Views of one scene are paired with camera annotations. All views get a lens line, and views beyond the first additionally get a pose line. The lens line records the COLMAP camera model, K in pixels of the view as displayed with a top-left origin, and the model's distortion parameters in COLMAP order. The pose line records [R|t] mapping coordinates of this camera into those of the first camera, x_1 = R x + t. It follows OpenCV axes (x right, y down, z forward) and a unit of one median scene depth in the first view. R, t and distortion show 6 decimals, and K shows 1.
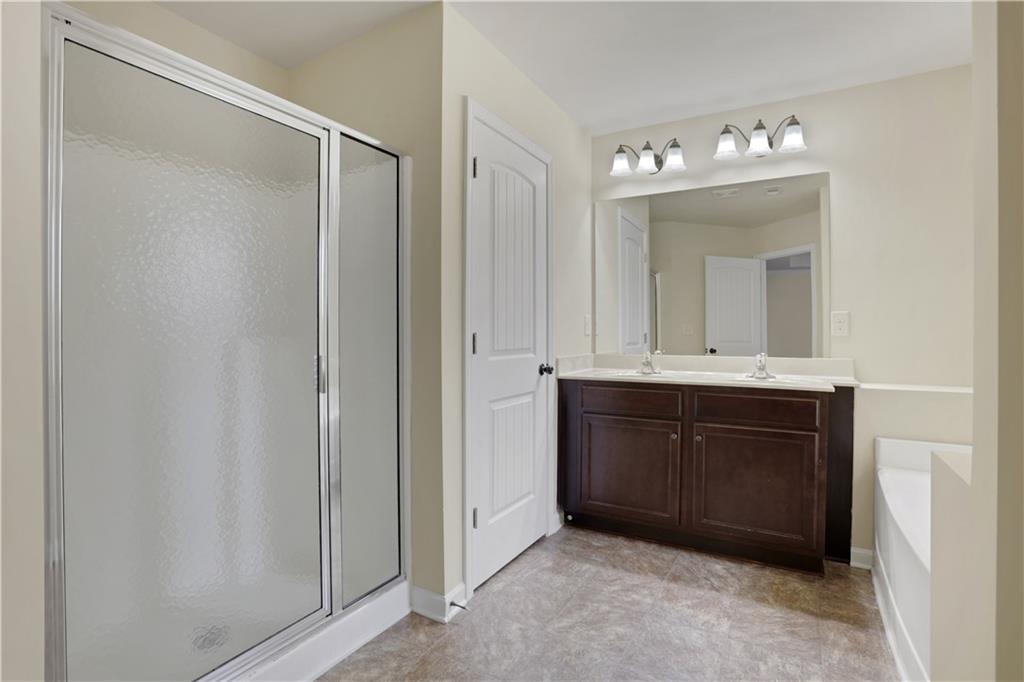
lens RADIAL K [[498.9, 0, 510.7], [0, 498.9, 330.4], [0, 0, 1]] dist [-0.071928, 0.032879]
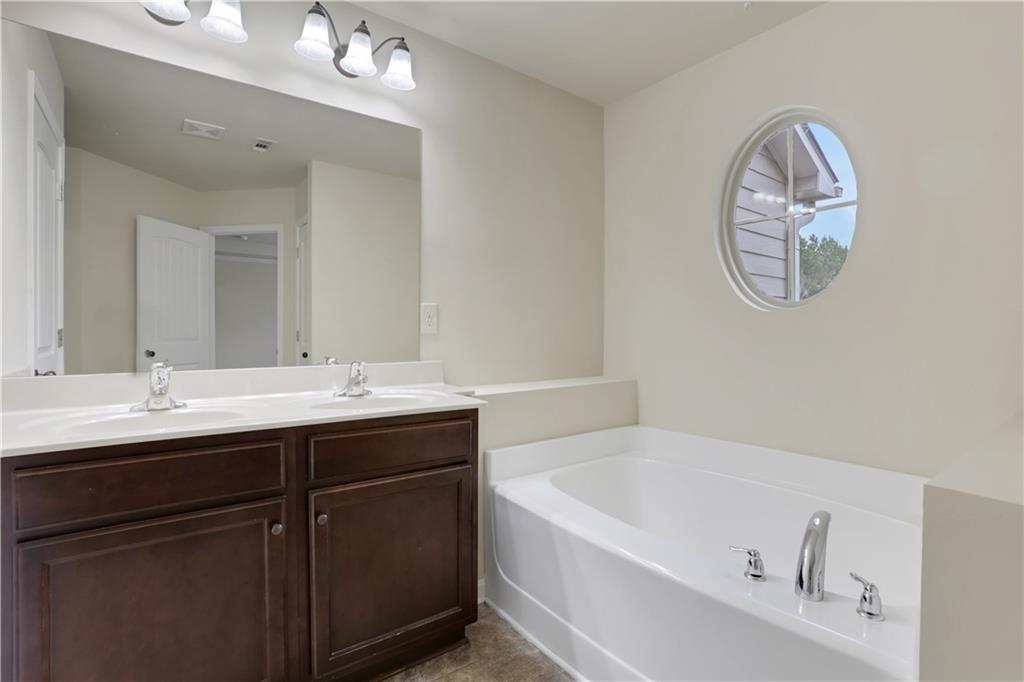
lens RADIAL K [[498.9, 0, 510.7], [0, 498.9, 330.4], [0, 0, 1]] dist [-0.071928, 0.032879]
pose [[0.392437, -0.005559, 0.919762, -0.042004], [-0.007468, 0.999930, 0.009230, -0.002179], [-0.919748, -0.010491, 0.392368, 0.543537]]
